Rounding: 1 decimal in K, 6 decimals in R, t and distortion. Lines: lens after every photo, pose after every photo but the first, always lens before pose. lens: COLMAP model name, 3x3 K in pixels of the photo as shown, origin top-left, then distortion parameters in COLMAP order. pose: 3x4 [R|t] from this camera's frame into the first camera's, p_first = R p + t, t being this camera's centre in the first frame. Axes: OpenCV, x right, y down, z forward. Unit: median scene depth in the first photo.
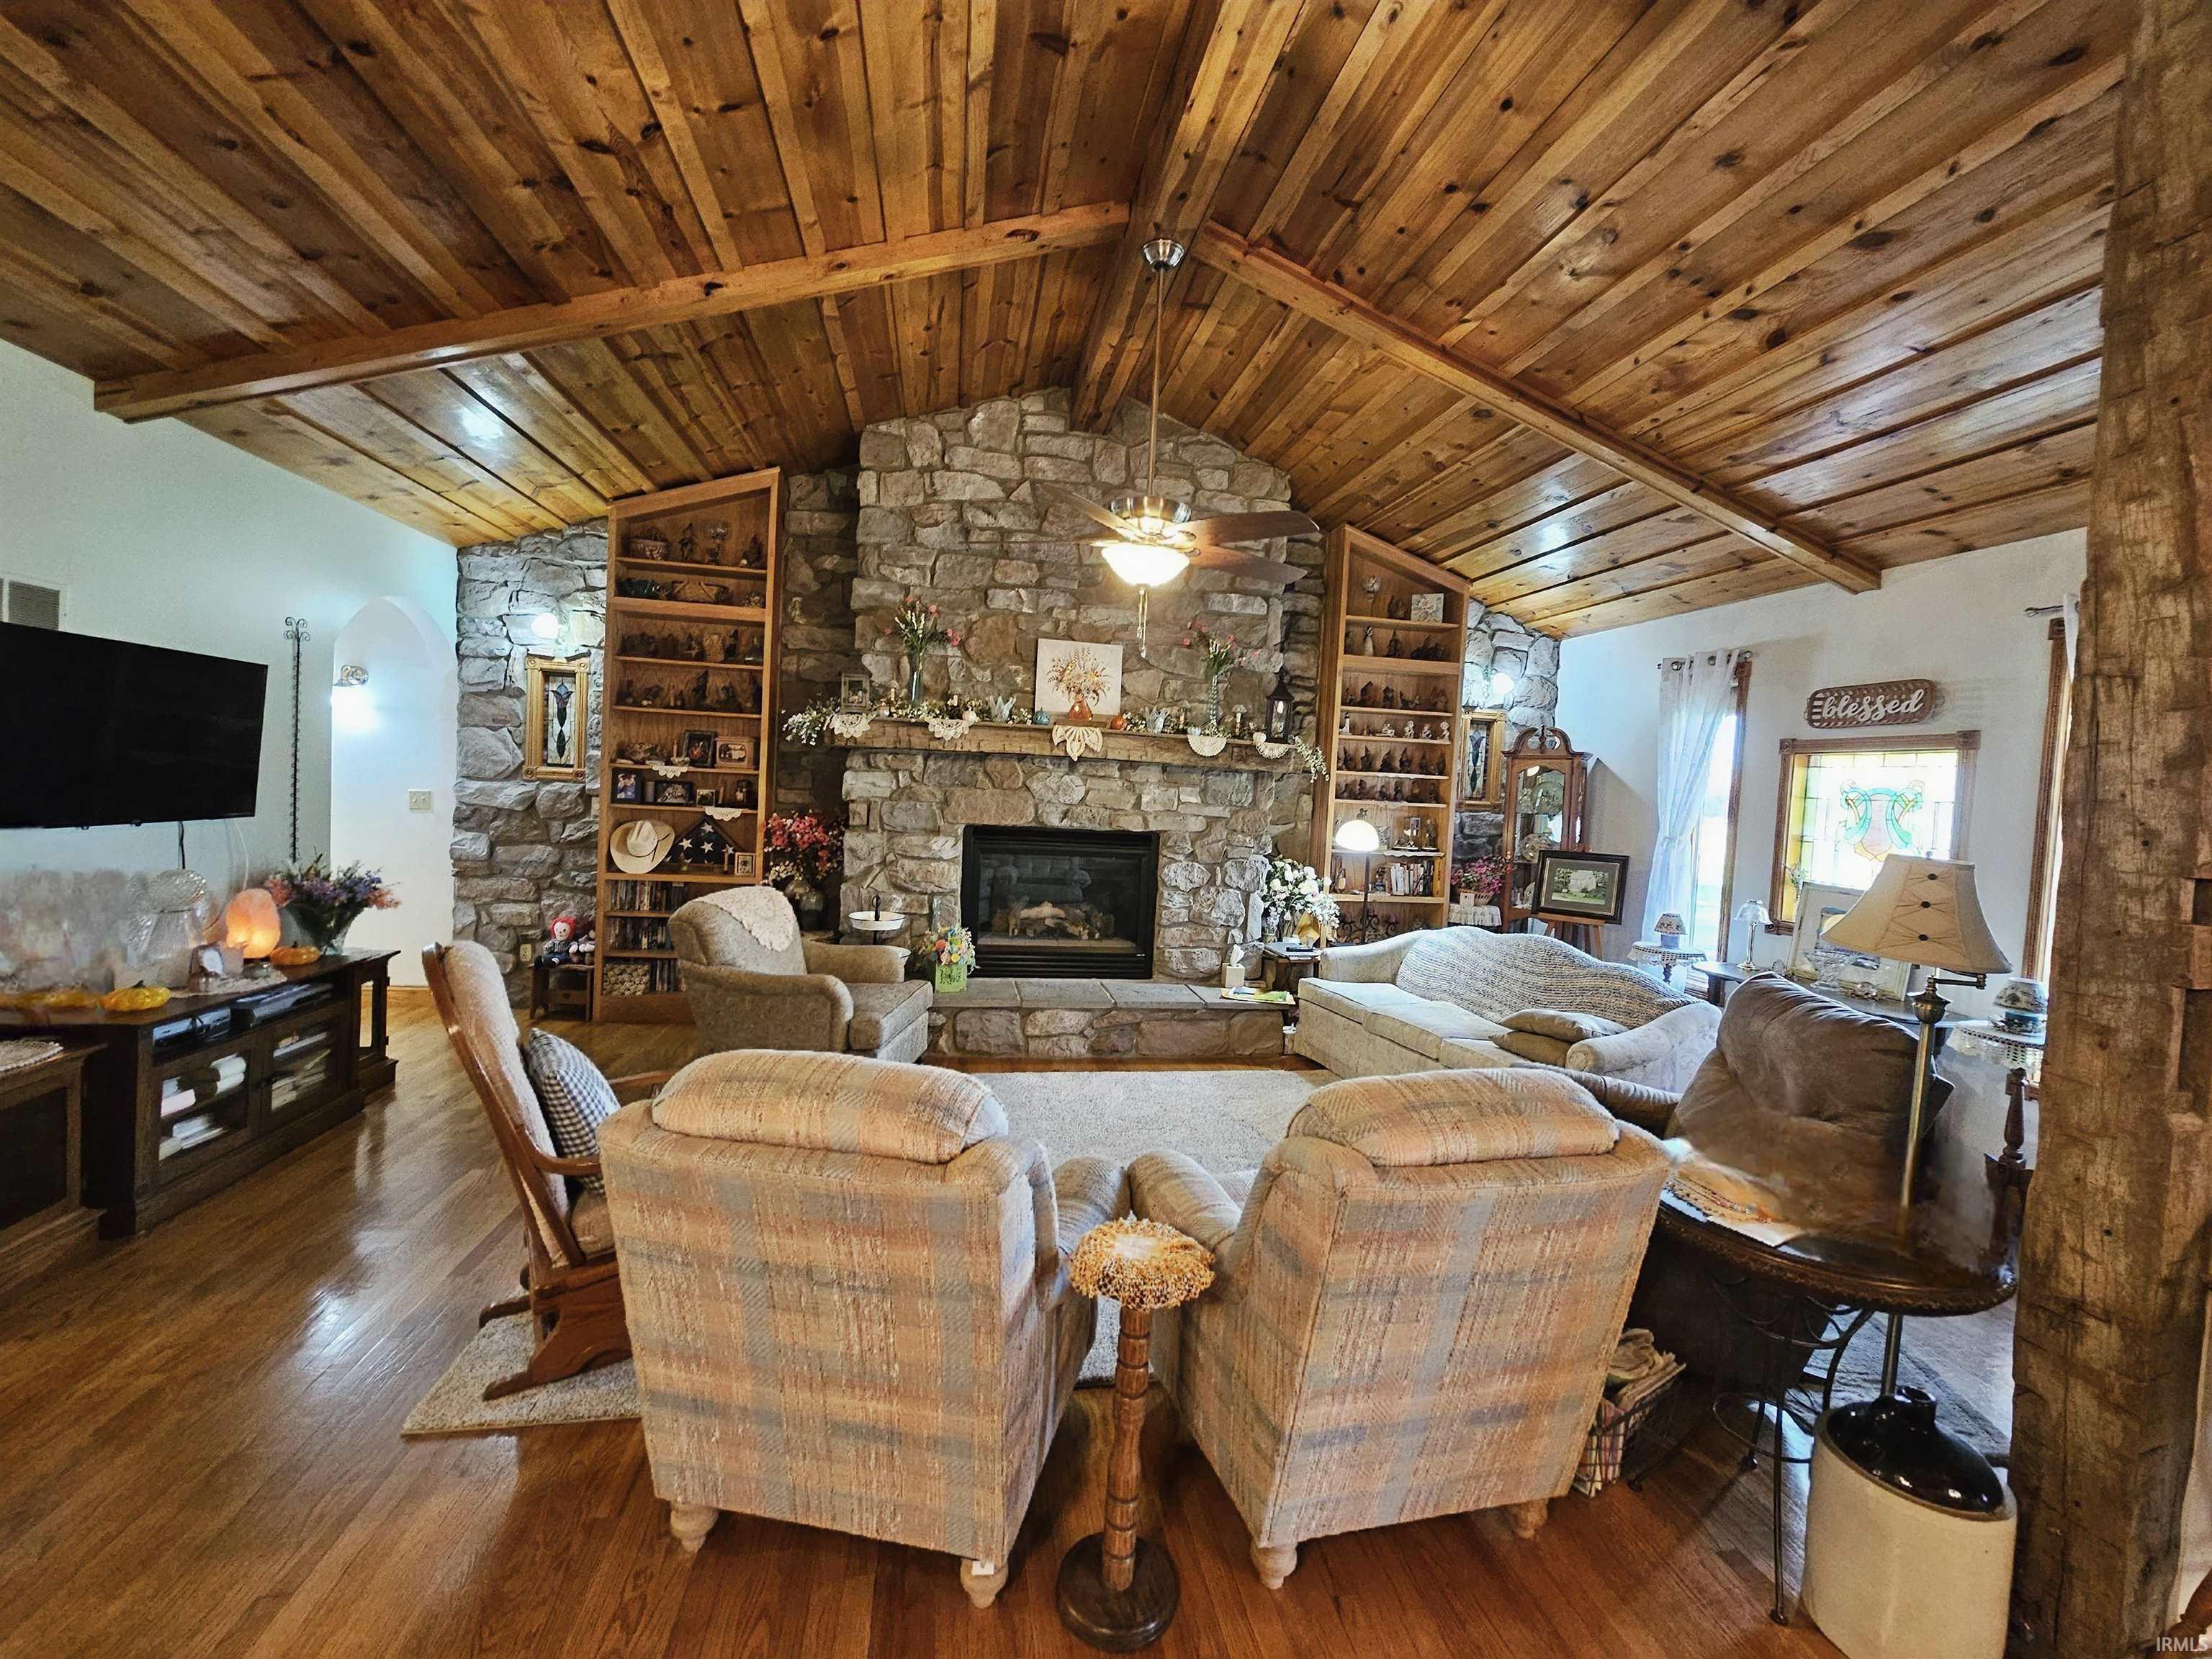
lens RADIAL K [[908.0, 0, 1108.5], [0, 908.0, 814.4], [0, 0, 1]] dist [-0.001176, -0.000257]
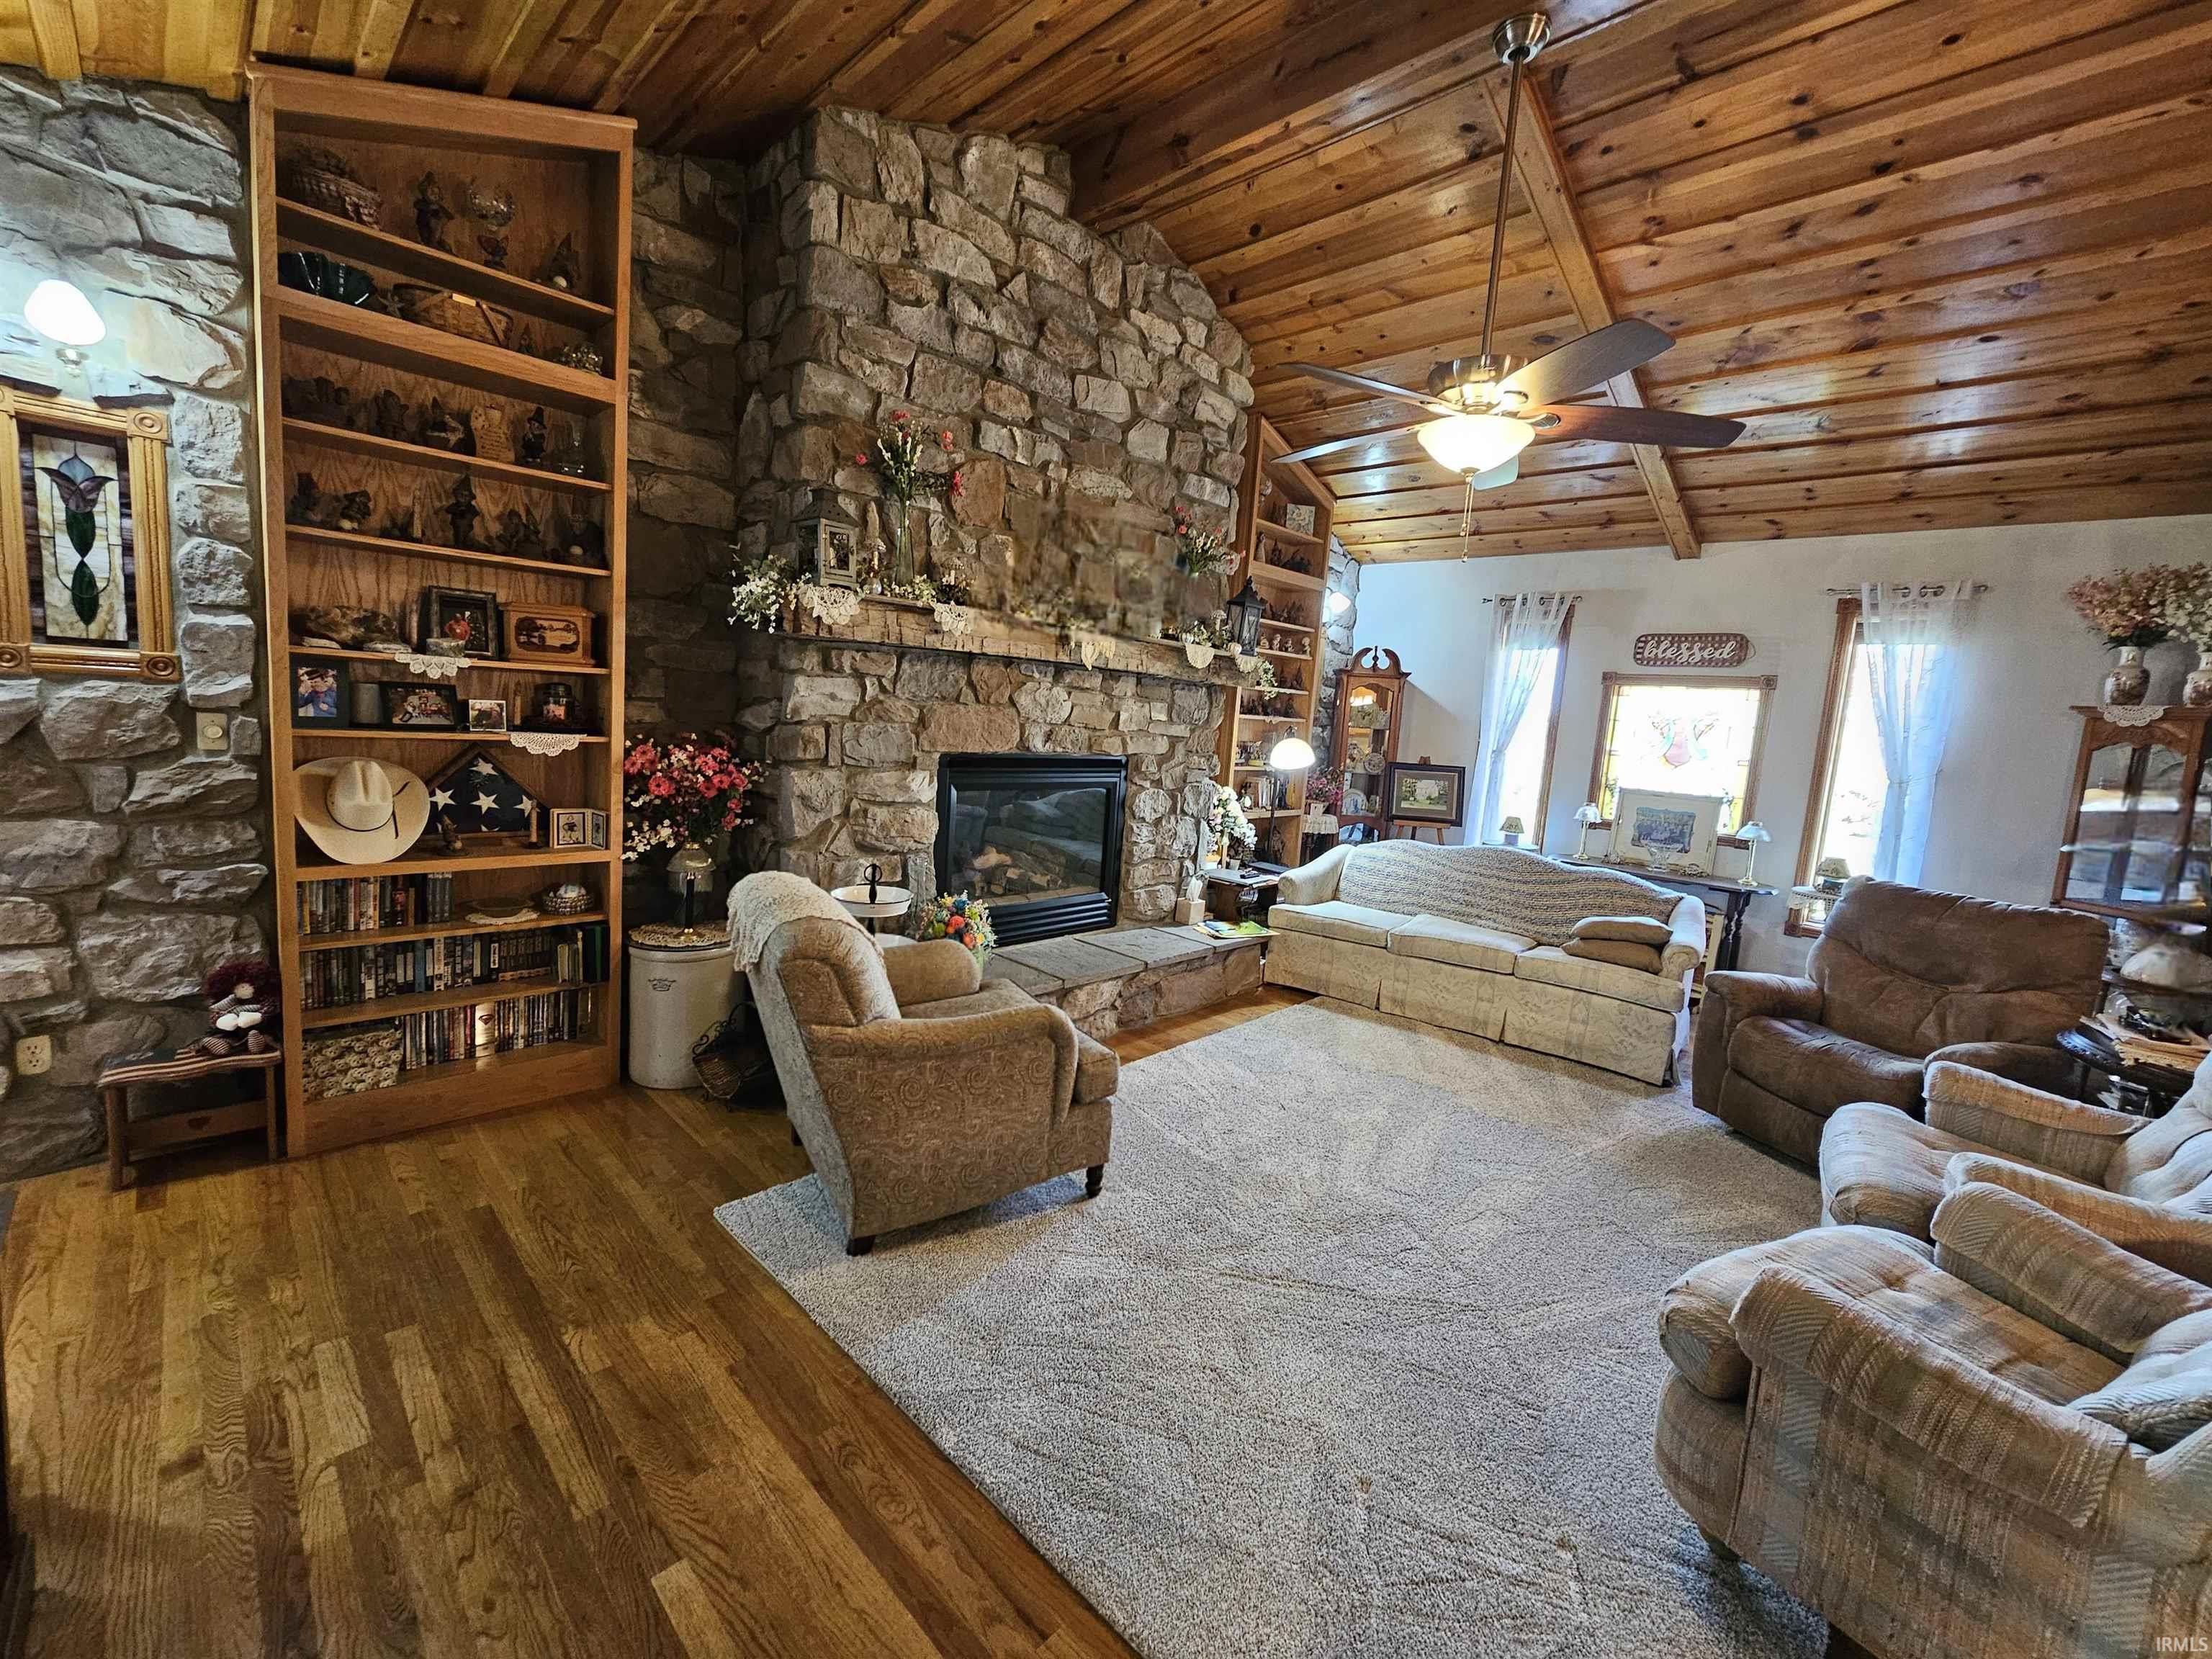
lens RADIAL K [[908.0, 0, 1113.0], [0, 908.0, 811.2], [0, 0, 1]] dist [-0.001176, -0.000257]
pose [[0.810162, -0.060491, 0.583077, -0.471357], [-0.009126, 0.993240, 0.115724, -0.027931], [-0.586135, -0.099076, 0.804133, 0.336099]]
